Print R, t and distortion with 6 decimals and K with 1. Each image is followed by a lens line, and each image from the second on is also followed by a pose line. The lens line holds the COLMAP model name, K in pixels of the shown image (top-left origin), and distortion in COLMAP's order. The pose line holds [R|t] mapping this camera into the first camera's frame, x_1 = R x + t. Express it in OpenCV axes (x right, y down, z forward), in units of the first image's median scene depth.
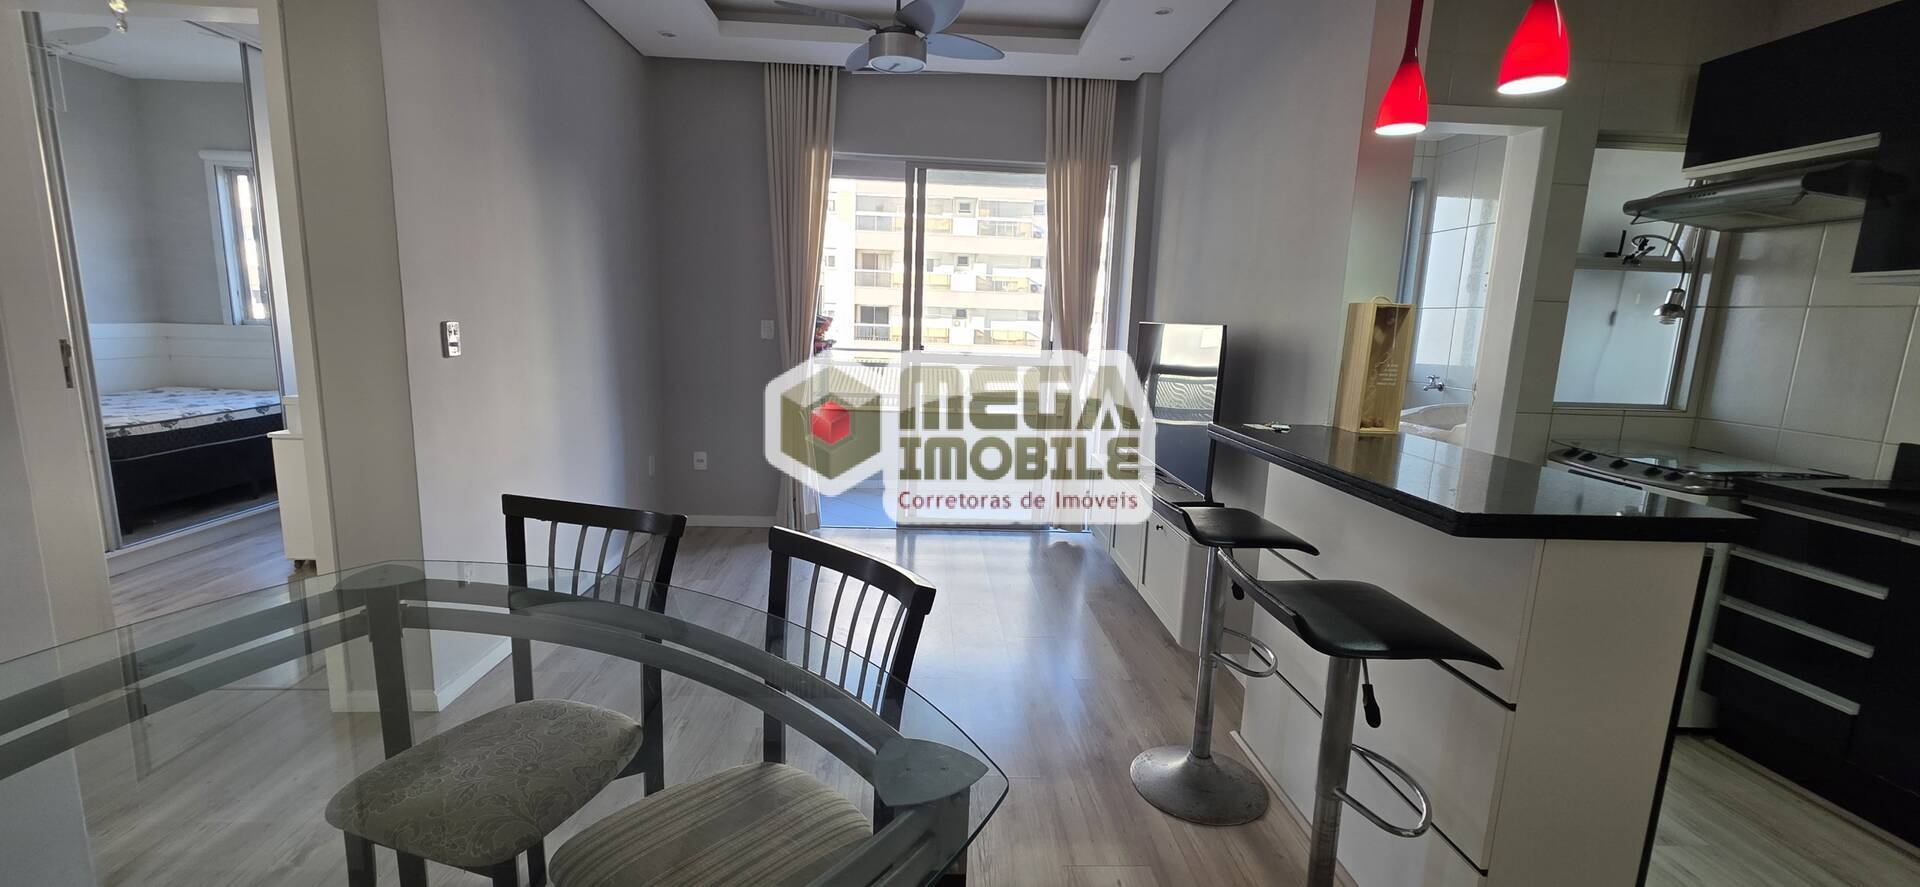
lens RADIAL K [[760.1, 0, 959.7], [0, 760.1, 438.3], [0, 0, 1]] dist [0.001809, -0.003120]
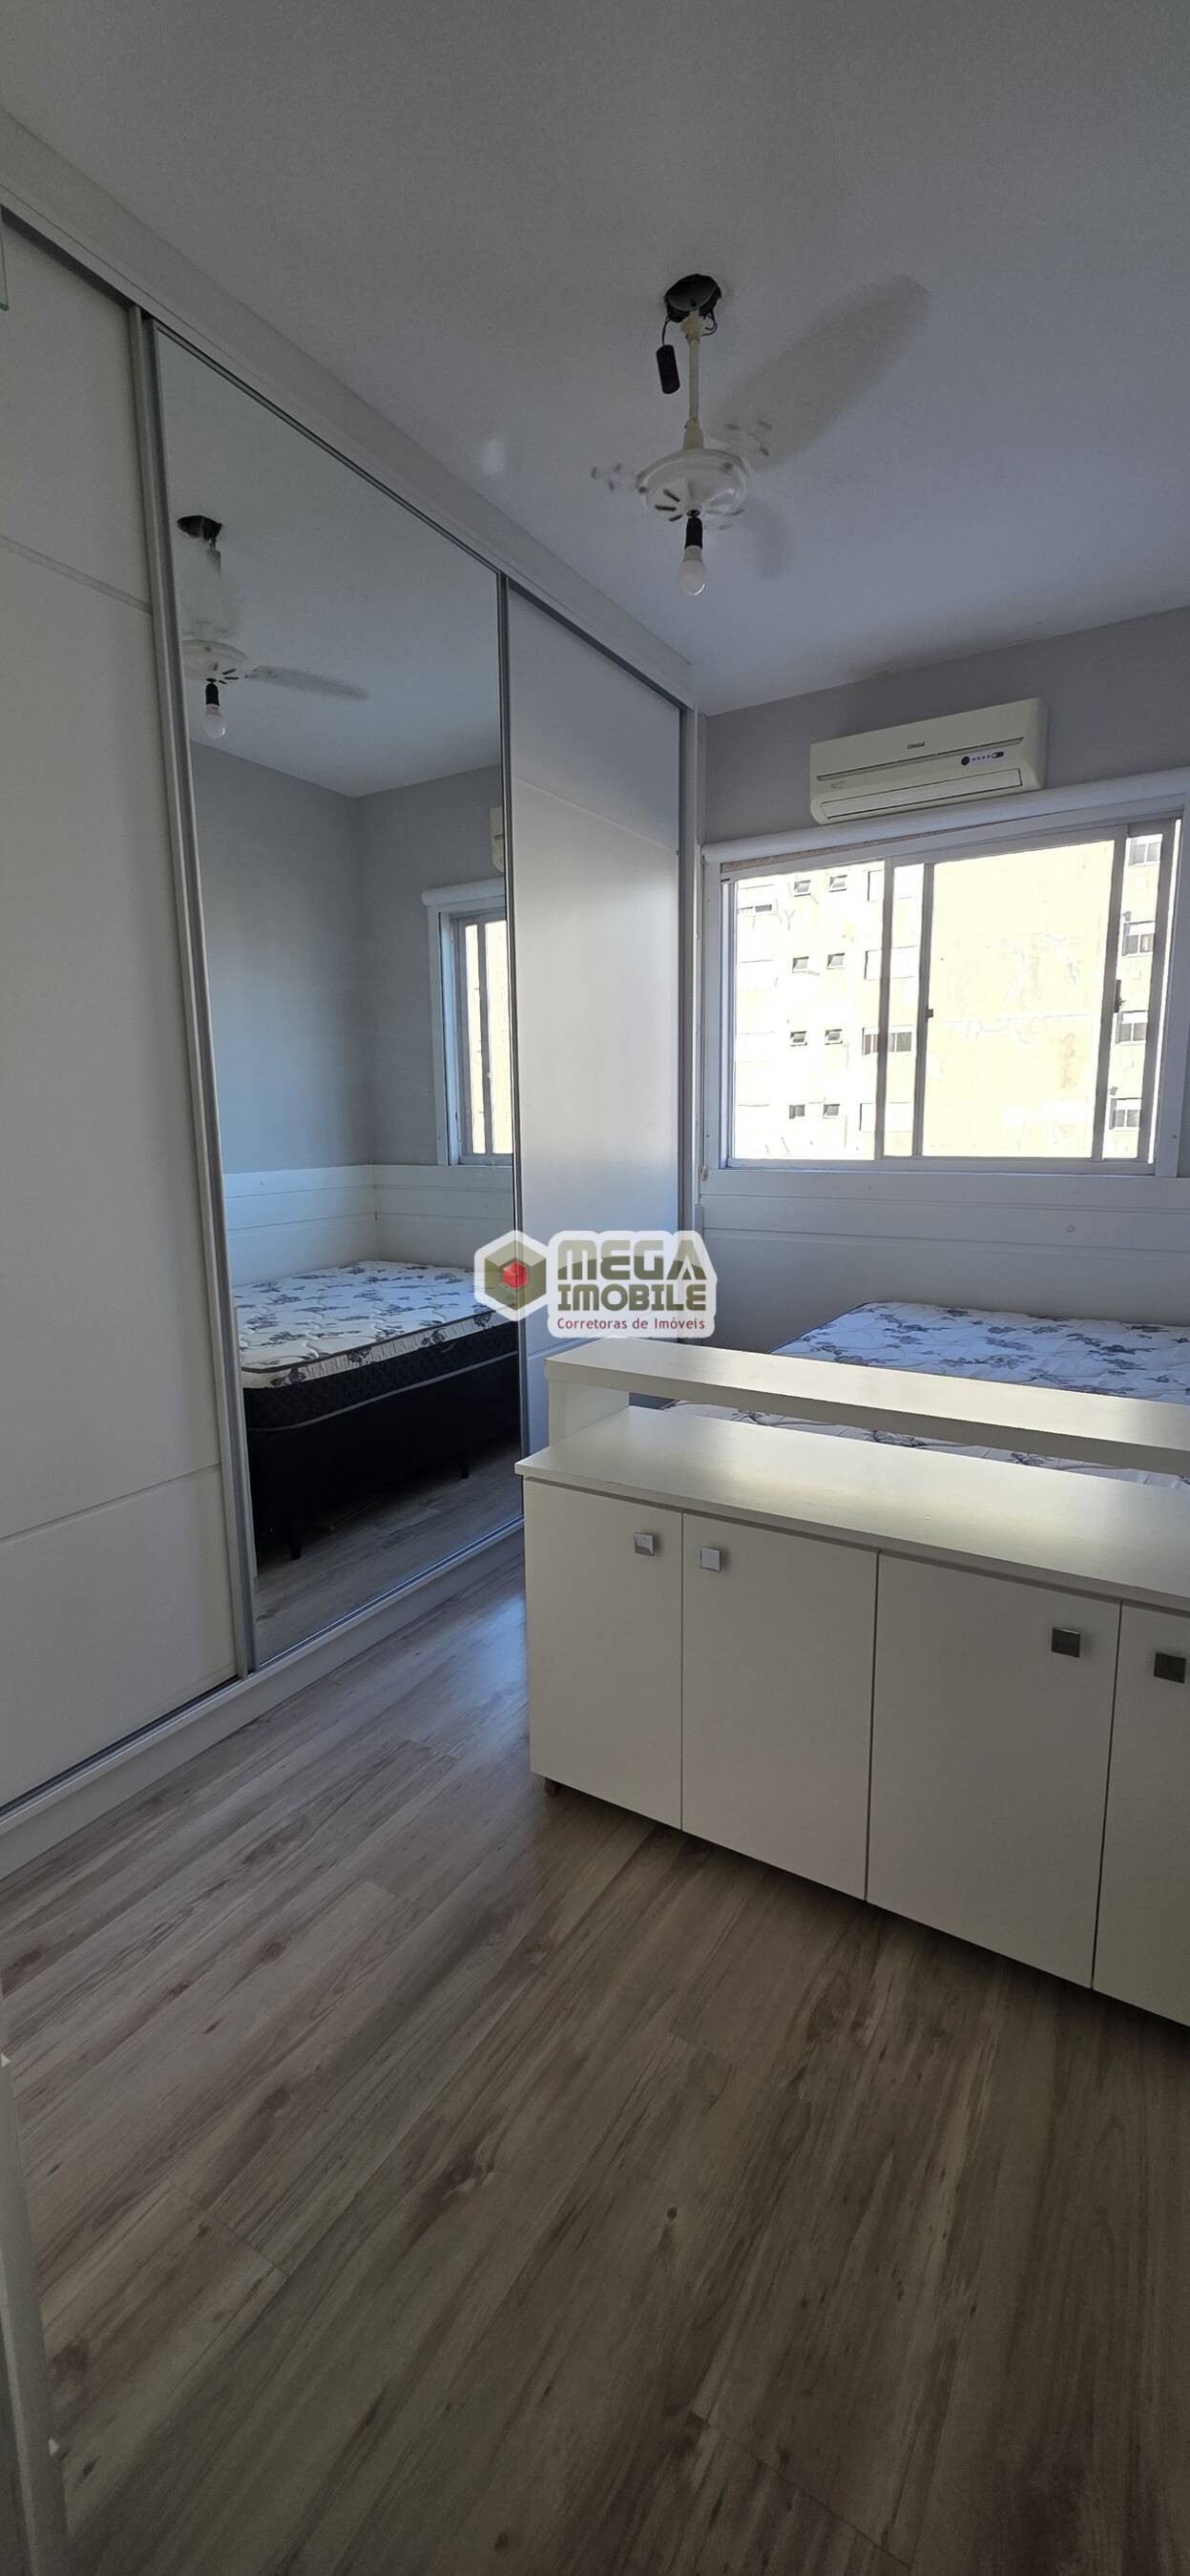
lens RADIAL K [[1029.2, 0, 595.0], [0, 1029.2, 1288.0], [0, 0, 1]] dist [-0.000464, -0.000018]
pose [[0.819515, 0.050347, -0.570841, -0.441185], [-0.051279, 0.998580, 0.014455, -0.080567], [0.570758, 0.017426, 0.820933, 0.447280]]
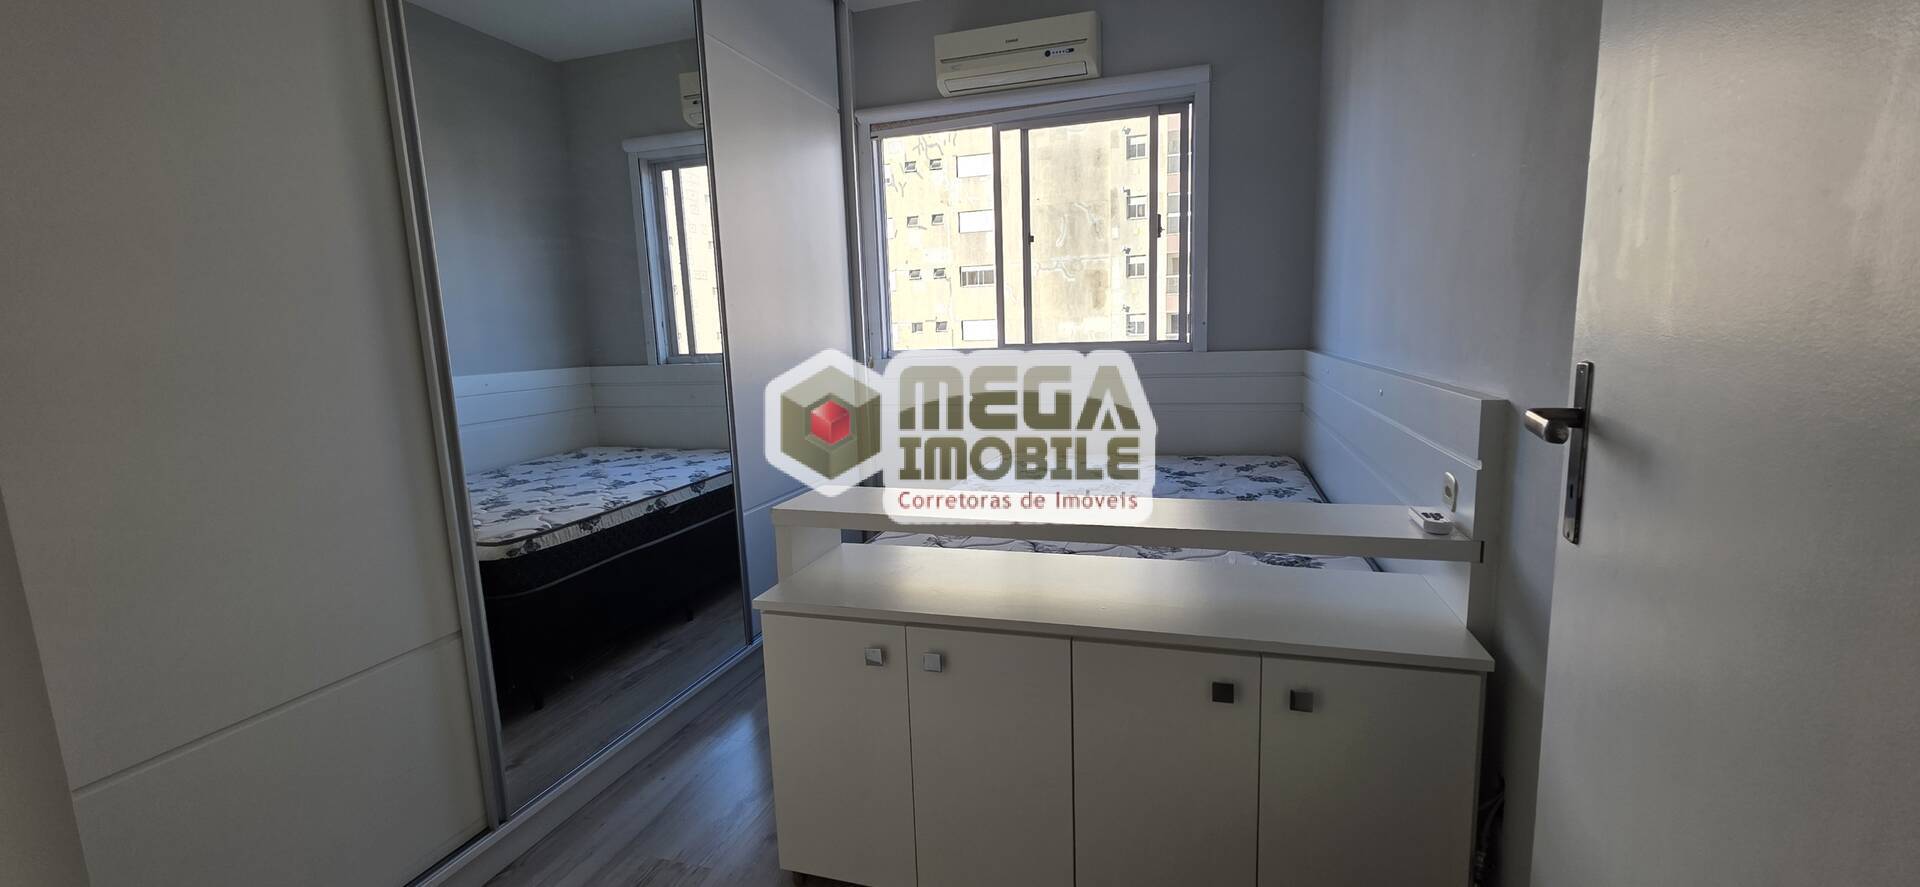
lens RADIAL K [[760.1, 0, 959.7], [0, 760.1, 438.3], [0, 0, 1]] dist [0.001809, -0.003120]
pose [[0.934287, -0.016045, -0.356160, -0.484772], [0.009442, 0.999750, -0.020272, -0.068955], [0.356396, 0.015577, 0.934205, 0.475770]]
